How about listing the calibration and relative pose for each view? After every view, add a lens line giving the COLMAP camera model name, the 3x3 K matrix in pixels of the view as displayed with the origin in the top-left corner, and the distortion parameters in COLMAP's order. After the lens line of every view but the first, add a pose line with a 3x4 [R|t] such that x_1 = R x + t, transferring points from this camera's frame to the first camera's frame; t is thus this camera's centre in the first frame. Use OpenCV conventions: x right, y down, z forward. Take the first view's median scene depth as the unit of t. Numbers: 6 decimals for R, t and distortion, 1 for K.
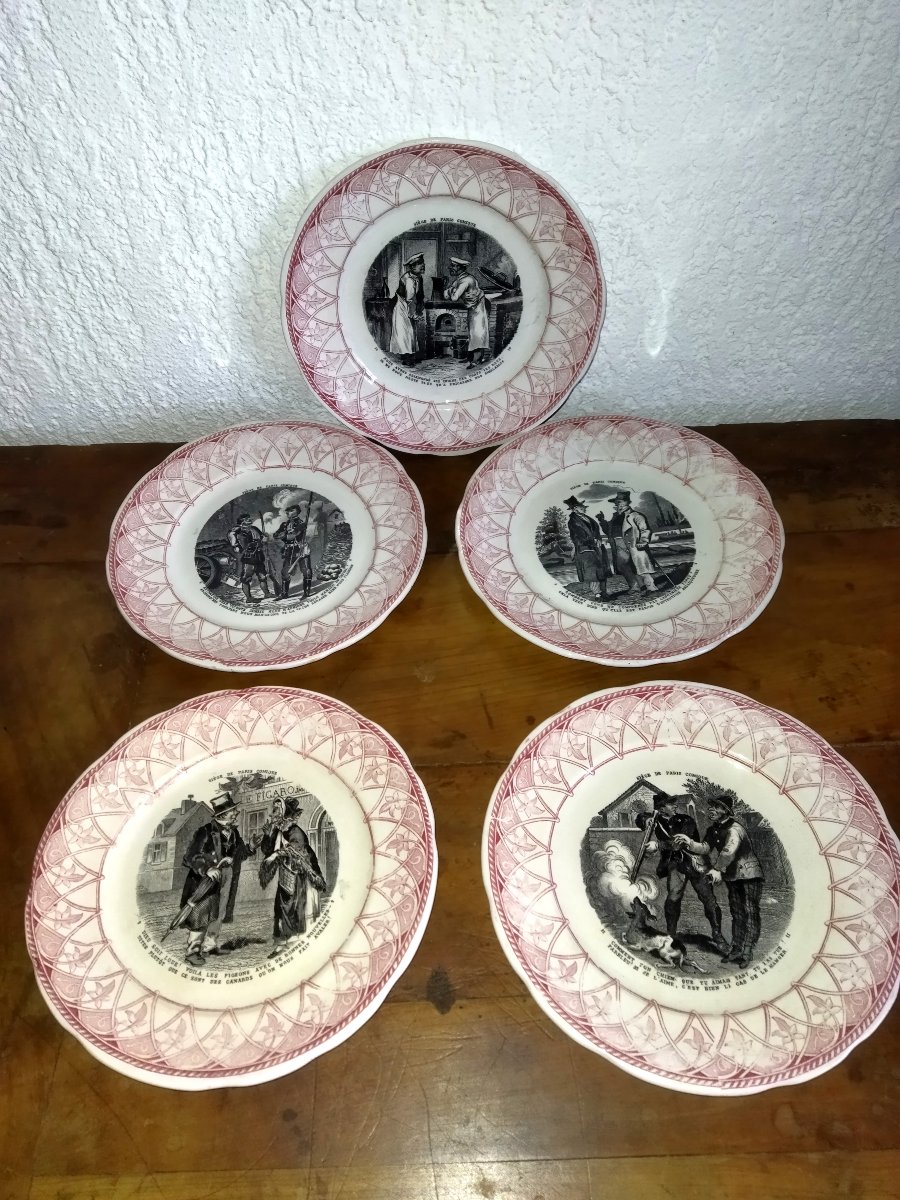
lens RADIAL K [[935.0, 0, 450.0], [0, 935.0, 600.0], [0, 0, 1]] dist [0.100509, -0.305994]
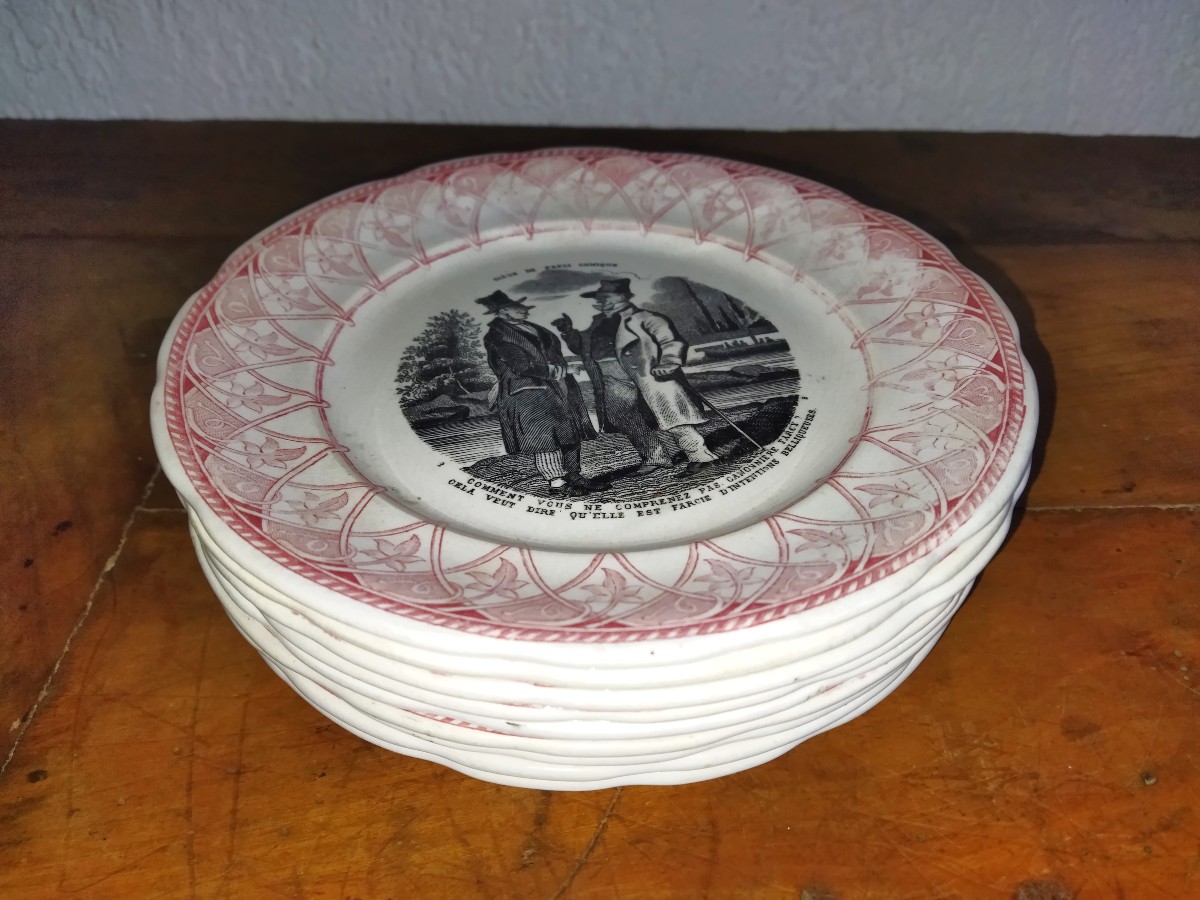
lens RADIAL K [[935.0, 0, 600.0], [0, 935.0, 450.0], [0, 0, 1]] dist [0.100509, -0.305994]
pose [[0.991437, -0.057551, 0.117218, 0.127974], [0.083249, 0.970139, -0.227814, 0.063408], [-0.100607, 0.235622, 0.966623, 0.625868]]
